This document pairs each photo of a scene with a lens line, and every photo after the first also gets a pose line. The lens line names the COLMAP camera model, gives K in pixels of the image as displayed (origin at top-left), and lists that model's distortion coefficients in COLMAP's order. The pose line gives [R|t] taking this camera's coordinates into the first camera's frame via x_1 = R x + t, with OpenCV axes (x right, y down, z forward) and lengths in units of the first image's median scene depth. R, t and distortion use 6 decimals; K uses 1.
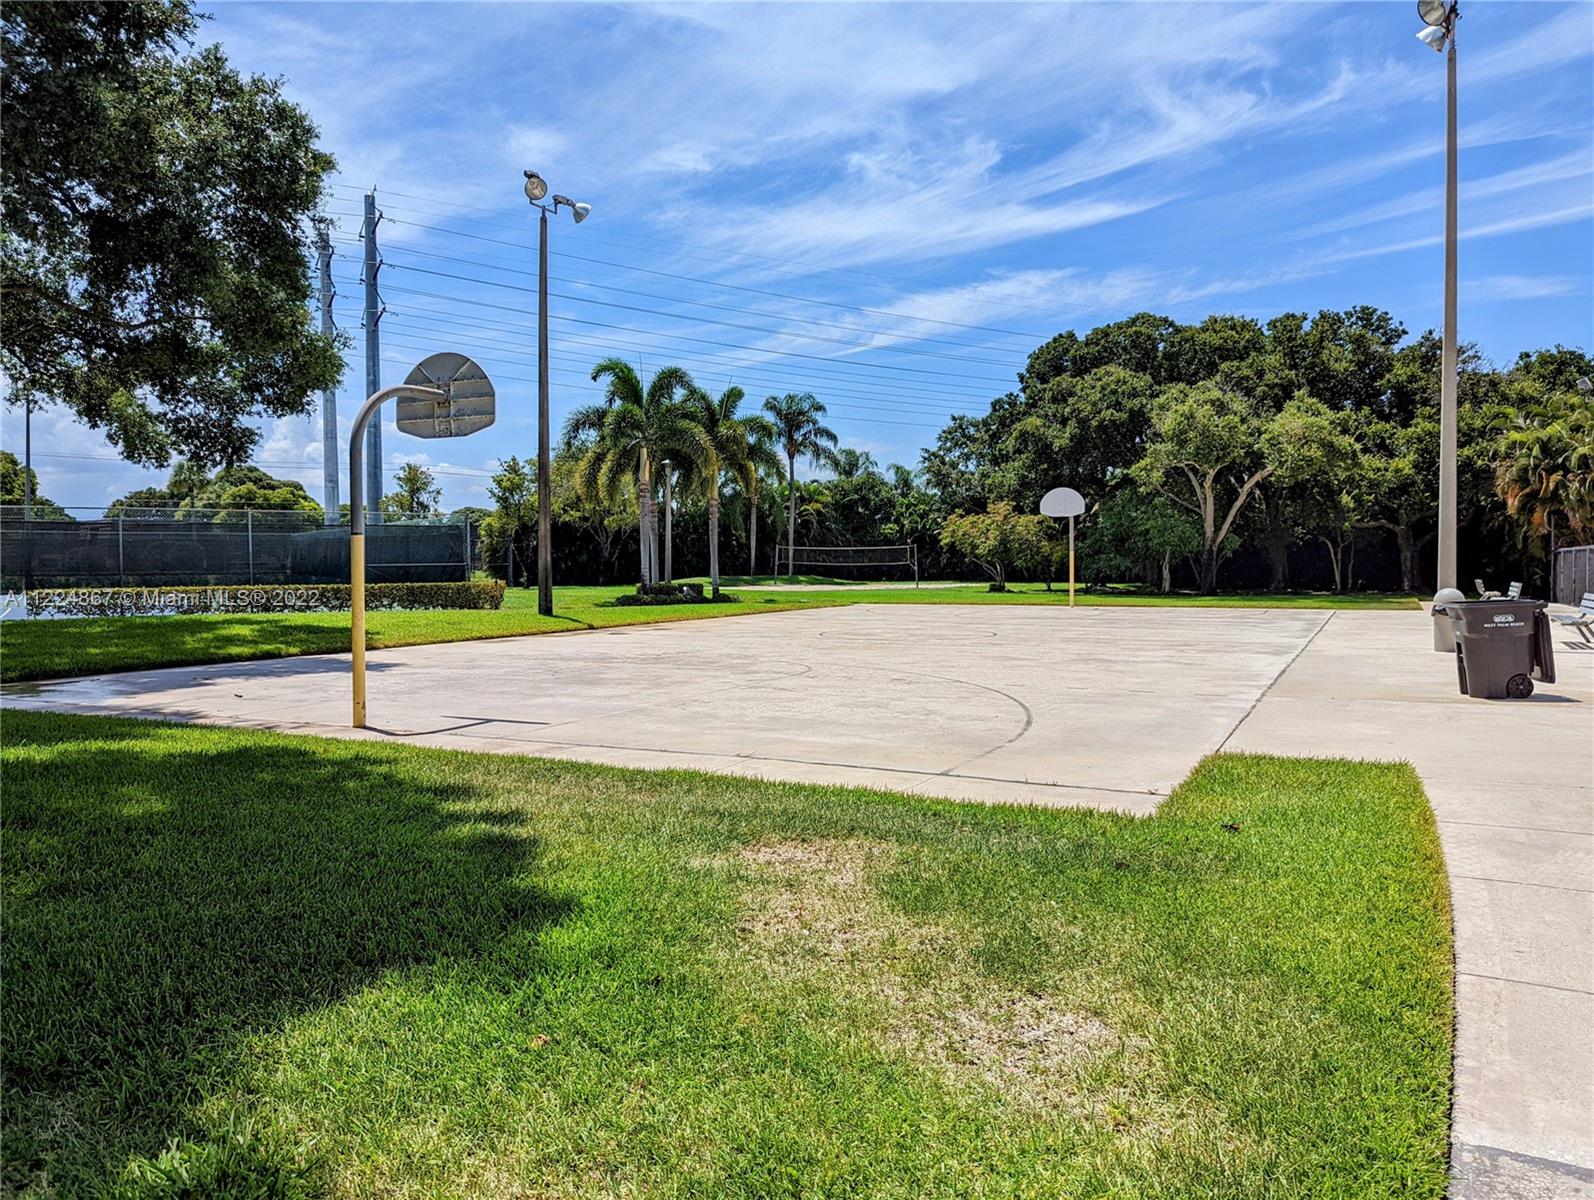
lens RADIAL K [[1124.7, 0, 801.0], [0, 1124.7, 589.2], [0, 0, 1]] dist [0.074404, -0.086229]
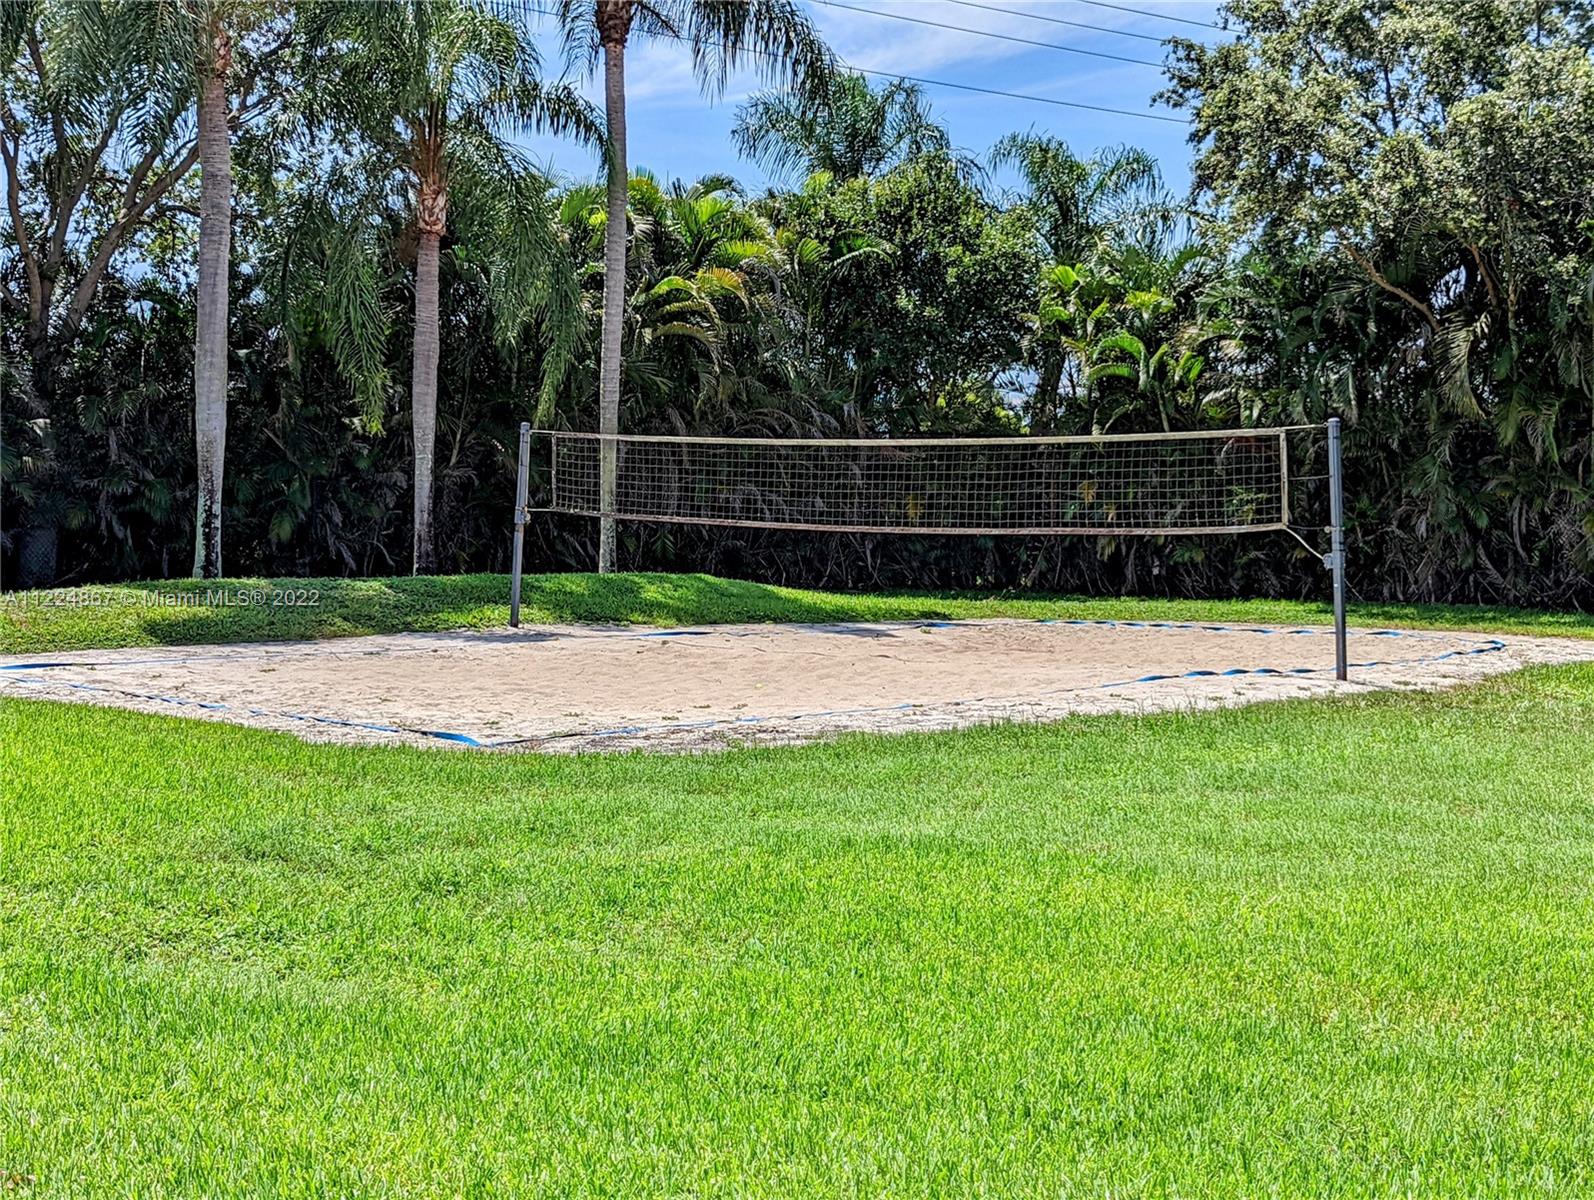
lens RADIAL K [[1124.7, 0, 801.0], [0, 1124.7, 589.2], [0, 0, 1]] dist [0.074404, -0.086229]
pose [[0.992528, 0.005517, 0.121895, 0.001382], [-0.006085, 0.999972, 0.004291, -0.009331], [-0.121868, -0.005000, 0.992534, 0.759050]]
